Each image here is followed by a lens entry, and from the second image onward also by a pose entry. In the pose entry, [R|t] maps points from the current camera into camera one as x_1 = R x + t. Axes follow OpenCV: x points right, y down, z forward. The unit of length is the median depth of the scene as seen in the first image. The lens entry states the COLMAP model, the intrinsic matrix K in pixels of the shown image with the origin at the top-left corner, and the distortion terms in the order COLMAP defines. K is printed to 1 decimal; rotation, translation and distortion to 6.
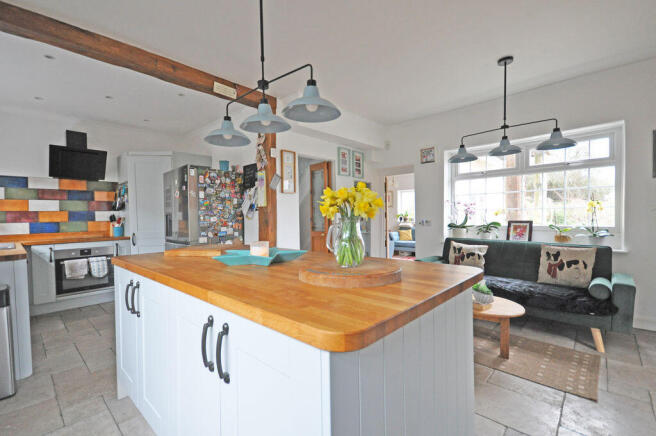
lens RADIAL K [[298.3, 0, 328.0], [0, 298.3, 218.0], [0, 0, 1]] dist [0.001773, 0.000168]
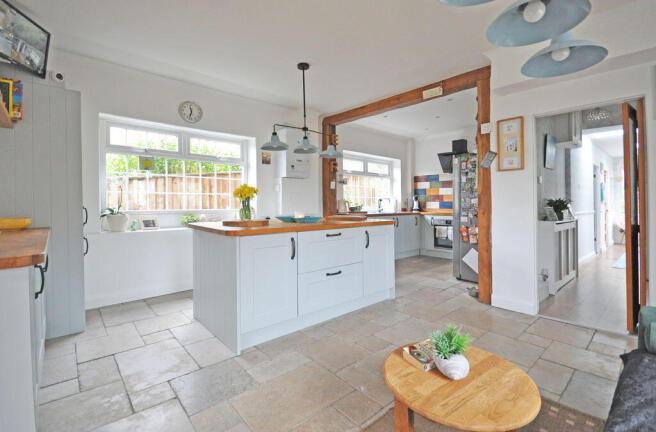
lens RADIAL K [[289.7, 0, 328.1], [0, 289.7, 200.8], [0, 0, 1]] dist [0.000082, -0.000012]
pose [[-0.102265, 0.010495, -0.994702, 0.730955], [-0.004601, 0.999929, 0.011024, -0.005937], [0.994747, 0.005704, -0.102209, 0.603816]]
